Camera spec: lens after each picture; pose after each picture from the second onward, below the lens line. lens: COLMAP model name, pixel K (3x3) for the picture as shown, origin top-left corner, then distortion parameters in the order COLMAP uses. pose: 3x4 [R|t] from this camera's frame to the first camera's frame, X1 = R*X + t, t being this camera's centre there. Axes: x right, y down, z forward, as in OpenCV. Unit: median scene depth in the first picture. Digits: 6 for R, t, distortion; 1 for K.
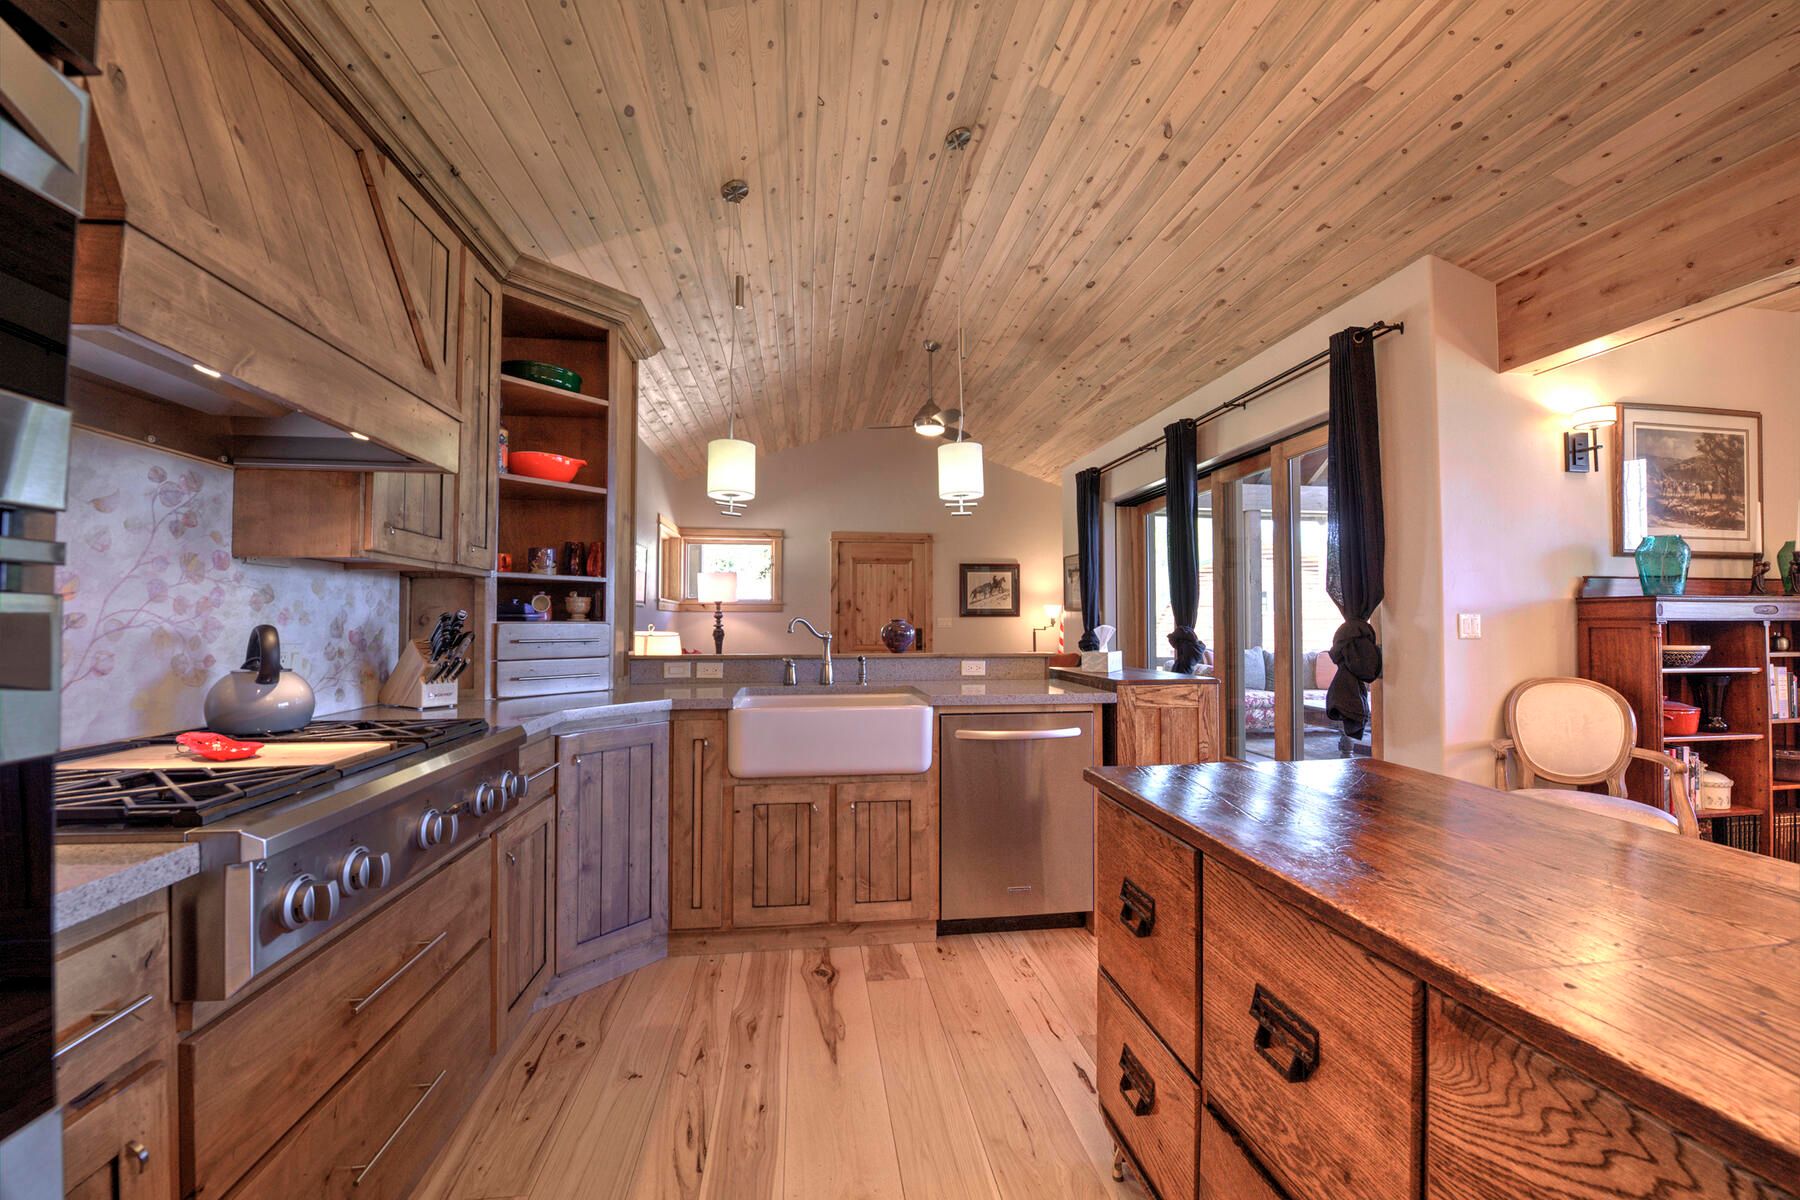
lens RADIAL K [[714.6, 0, 895.6], [0, 714.6, 604.5], [0, 0, 1]] dist [-0.017465, -0.002239]
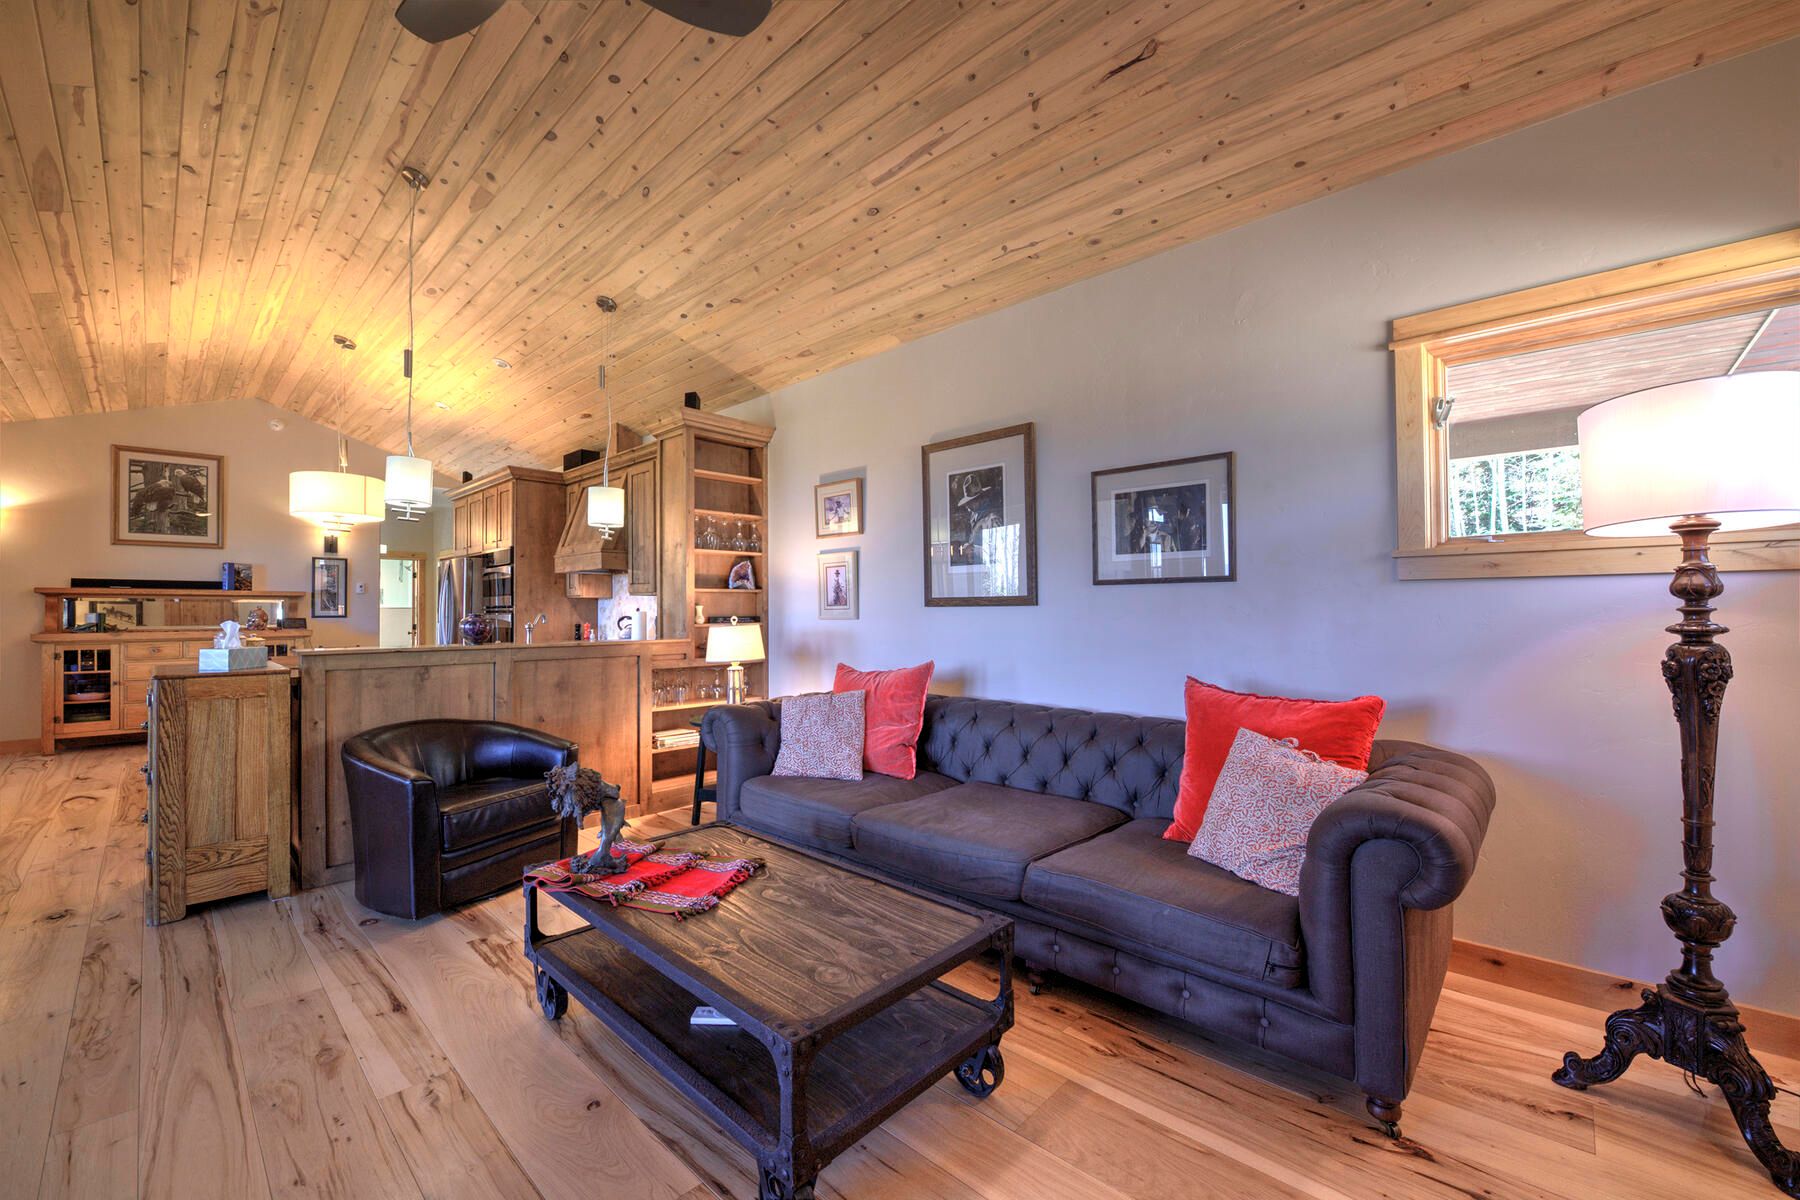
lens RADIAL K [[714.6, 0, 897.3], [0, 714.6, 603.4], [0, 0, 1]] dist [-0.017465, -0.002239]
pose [[-0.777808, -0.004016, -0.628489, 0.193816], [0.020497, 0.999286, -0.031753, 0.053283], [0.628167, -0.037579, -0.777170, 2.329673]]
